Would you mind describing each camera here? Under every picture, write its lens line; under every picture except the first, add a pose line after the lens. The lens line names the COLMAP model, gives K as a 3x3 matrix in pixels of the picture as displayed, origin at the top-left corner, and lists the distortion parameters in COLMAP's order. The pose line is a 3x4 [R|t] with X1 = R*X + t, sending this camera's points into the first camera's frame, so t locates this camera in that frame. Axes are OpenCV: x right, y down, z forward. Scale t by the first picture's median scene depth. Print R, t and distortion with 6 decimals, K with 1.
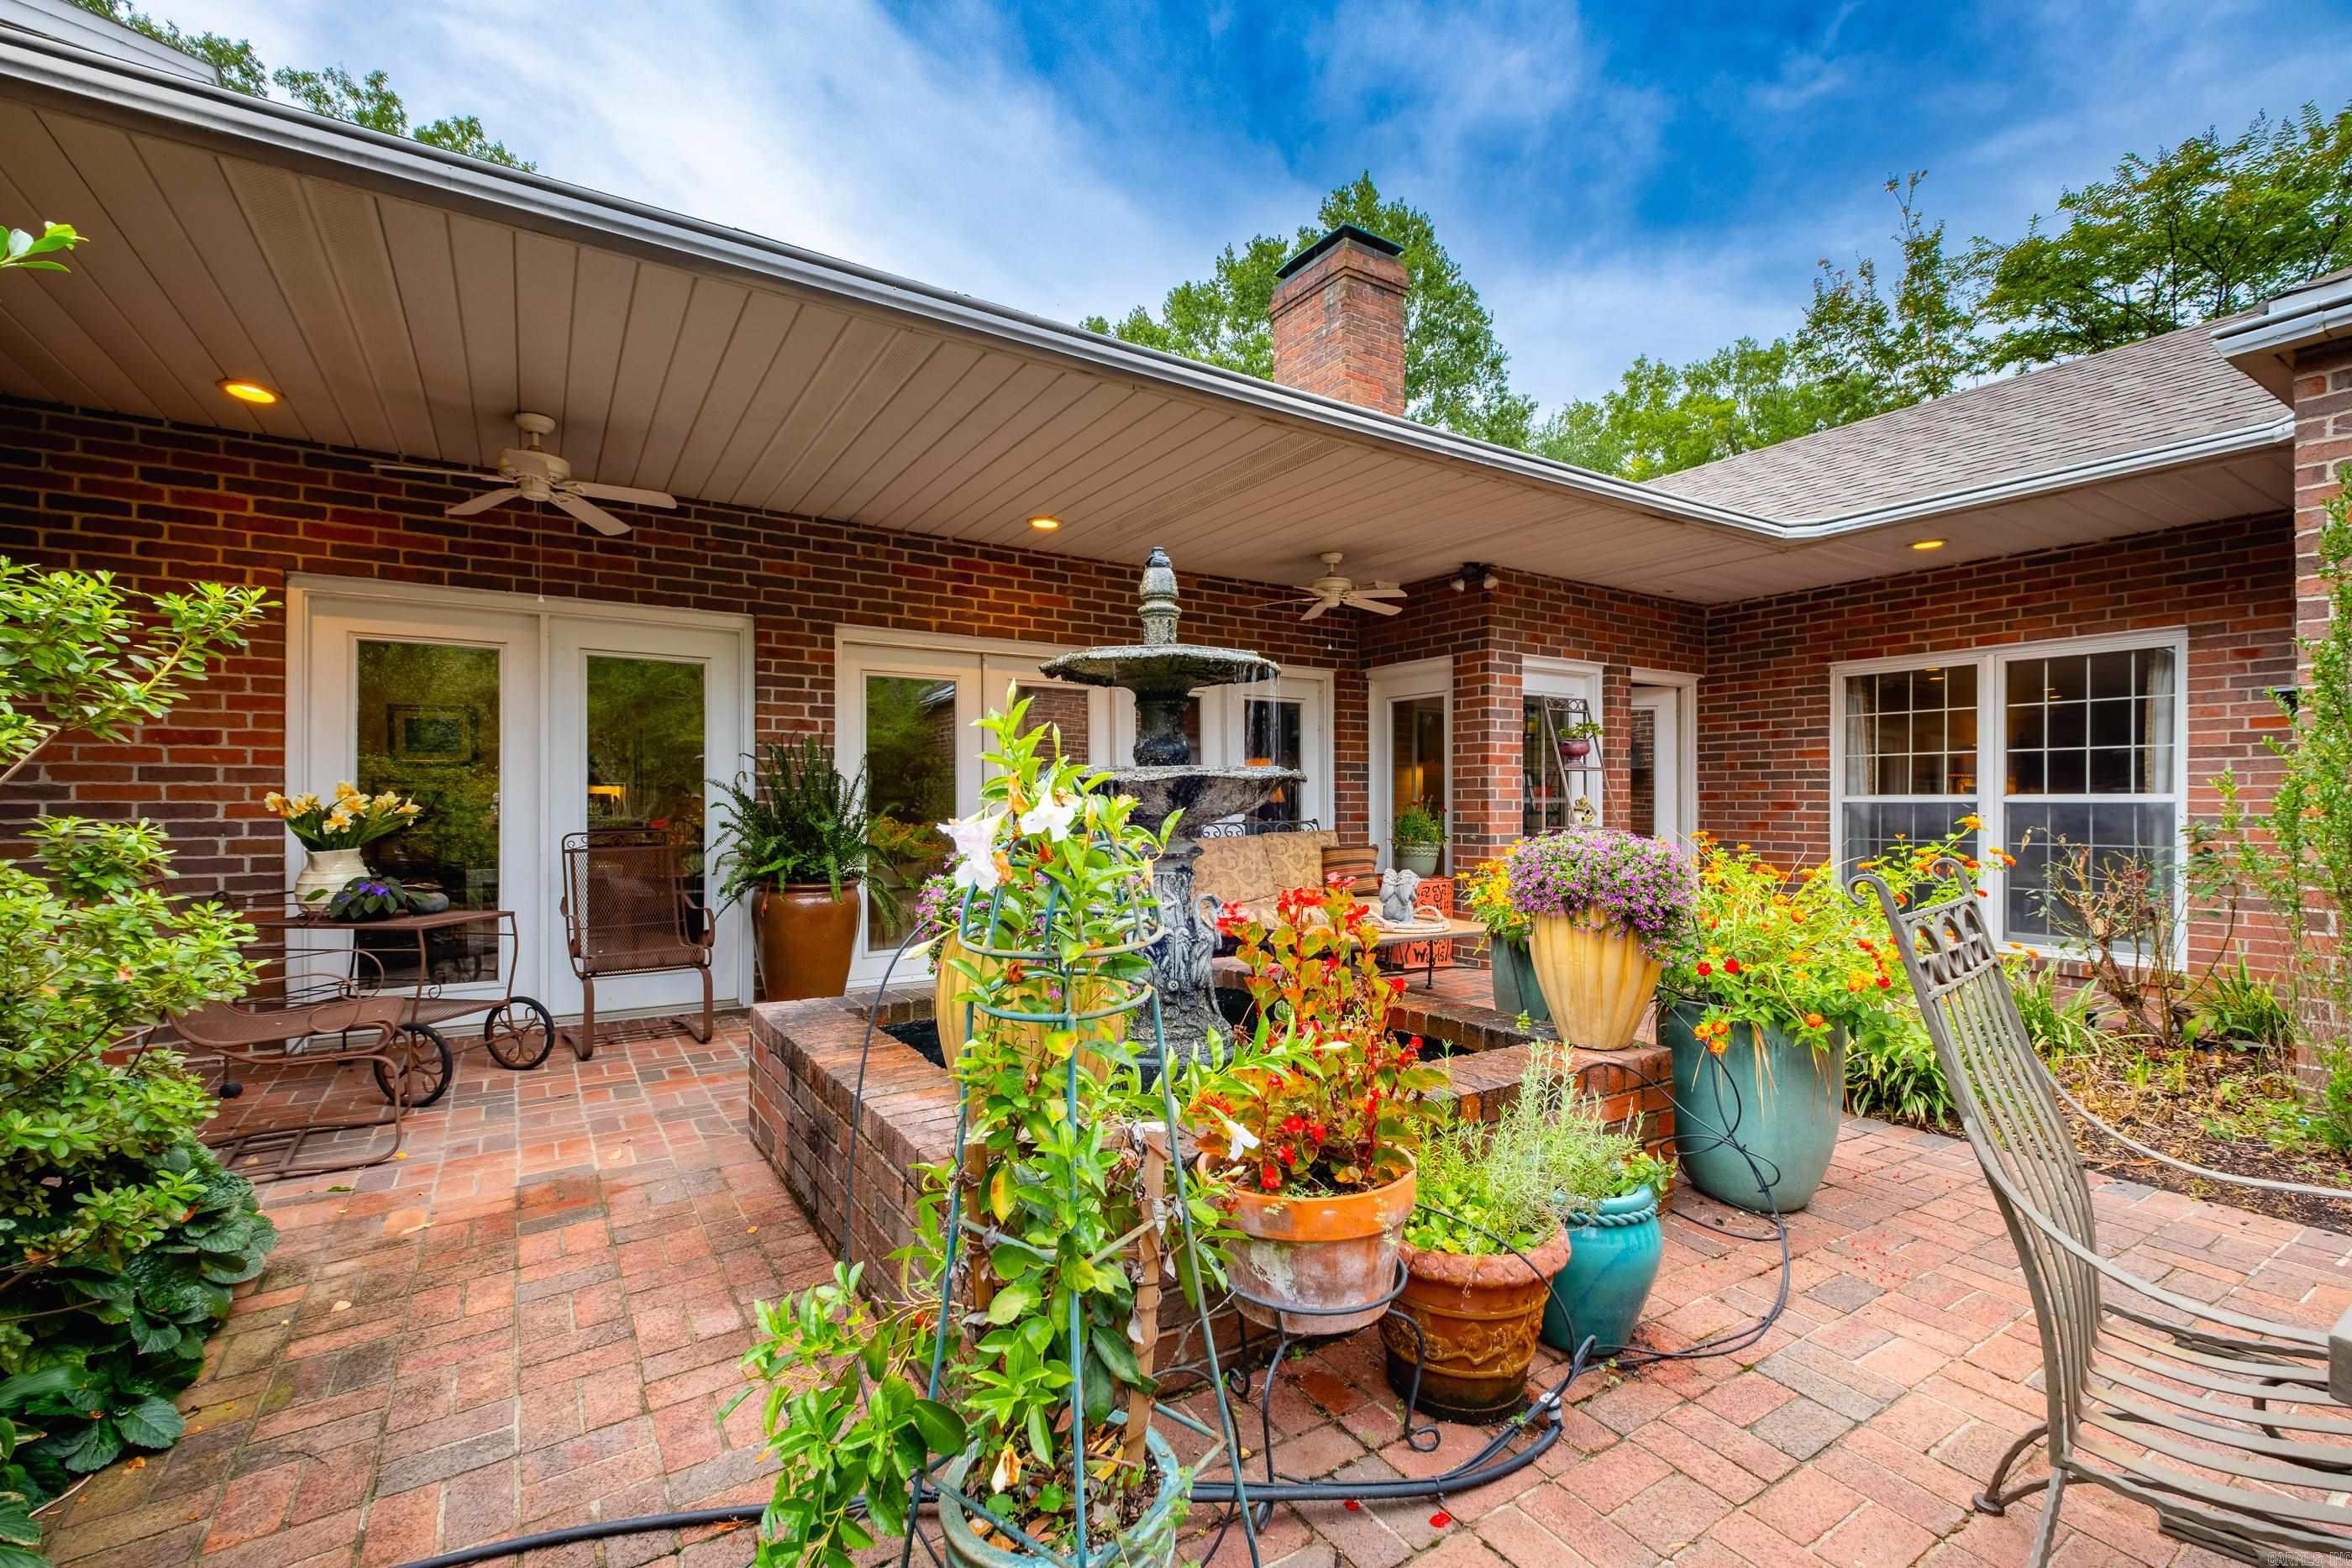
lens RADIAL K [[1054.8, 0, 1168.0], [0, 1054.8, 800.6], [0, 0, 1]] dist [0.007955, -0.005204]
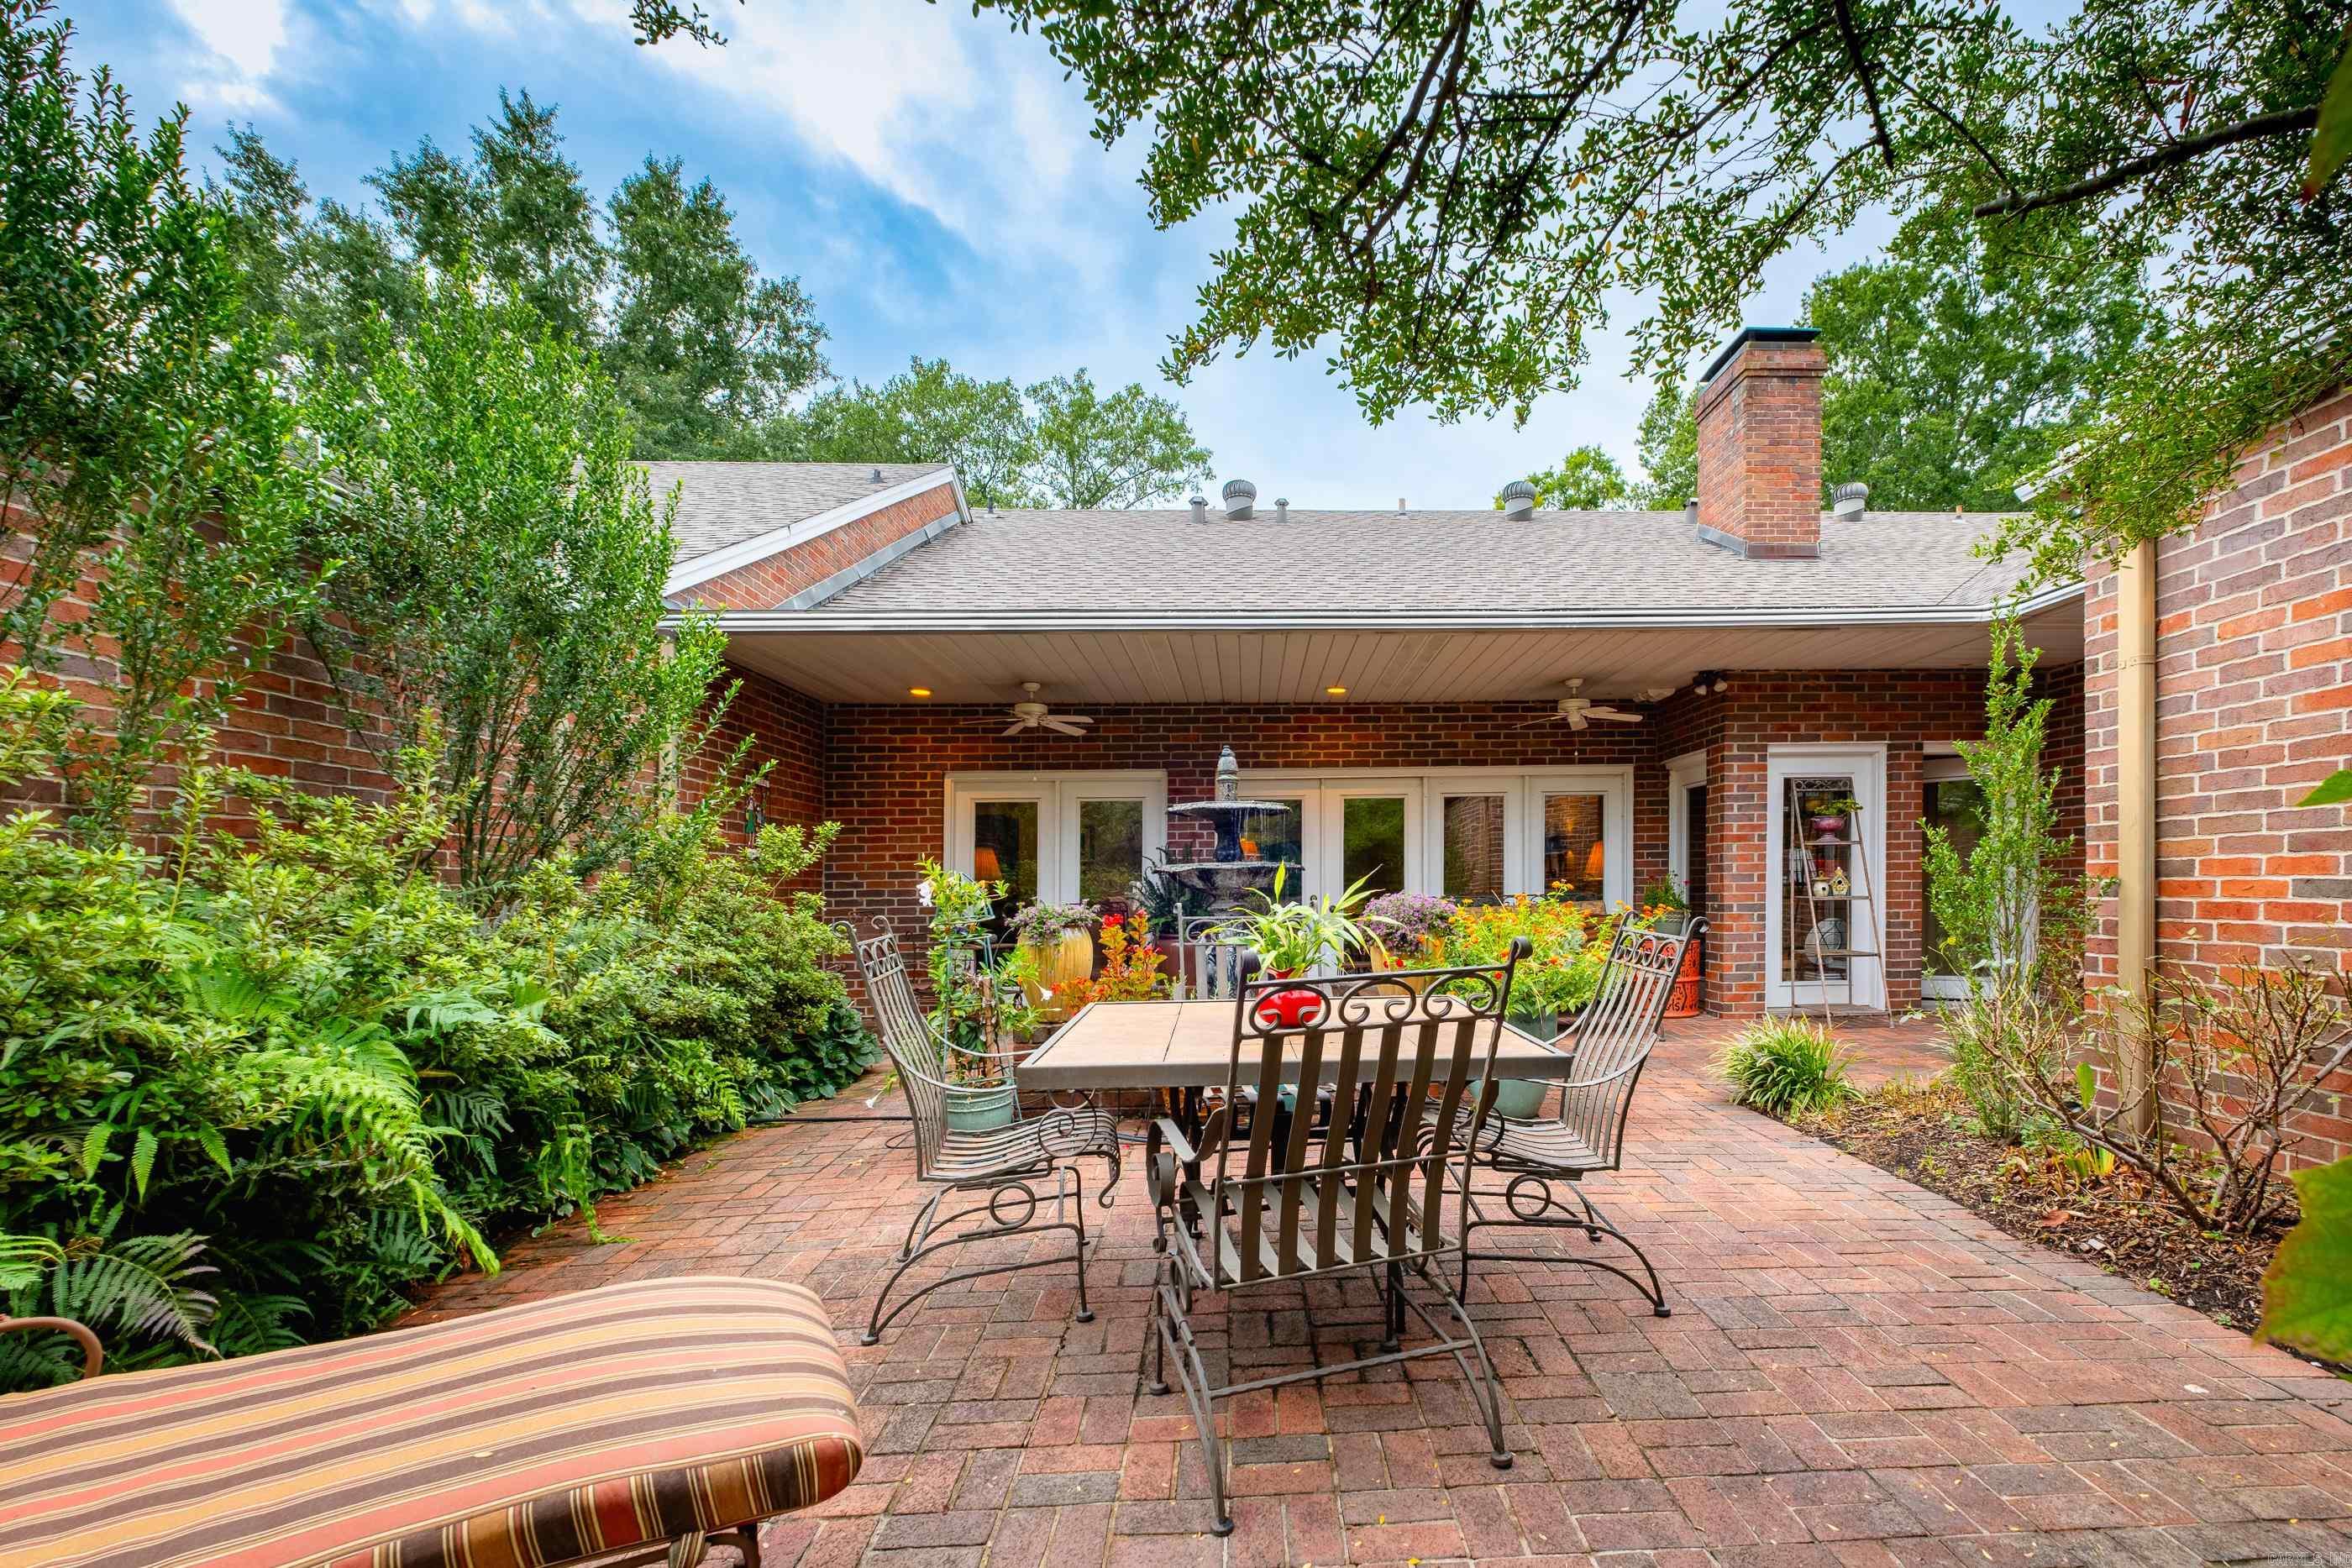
lens RADIAL K [[1054.8, 0, 1196.4], [0, 1054.8, 791.0], [0, 0, 1]] dist [0.007955, -0.005204]
pose [[0.844846, -0.064659, -0.531088, 0.428785], [0.017195, 0.995439, -0.093840, 0.007940], [0.534733, 0.070149, 0.842104, -0.282068]]
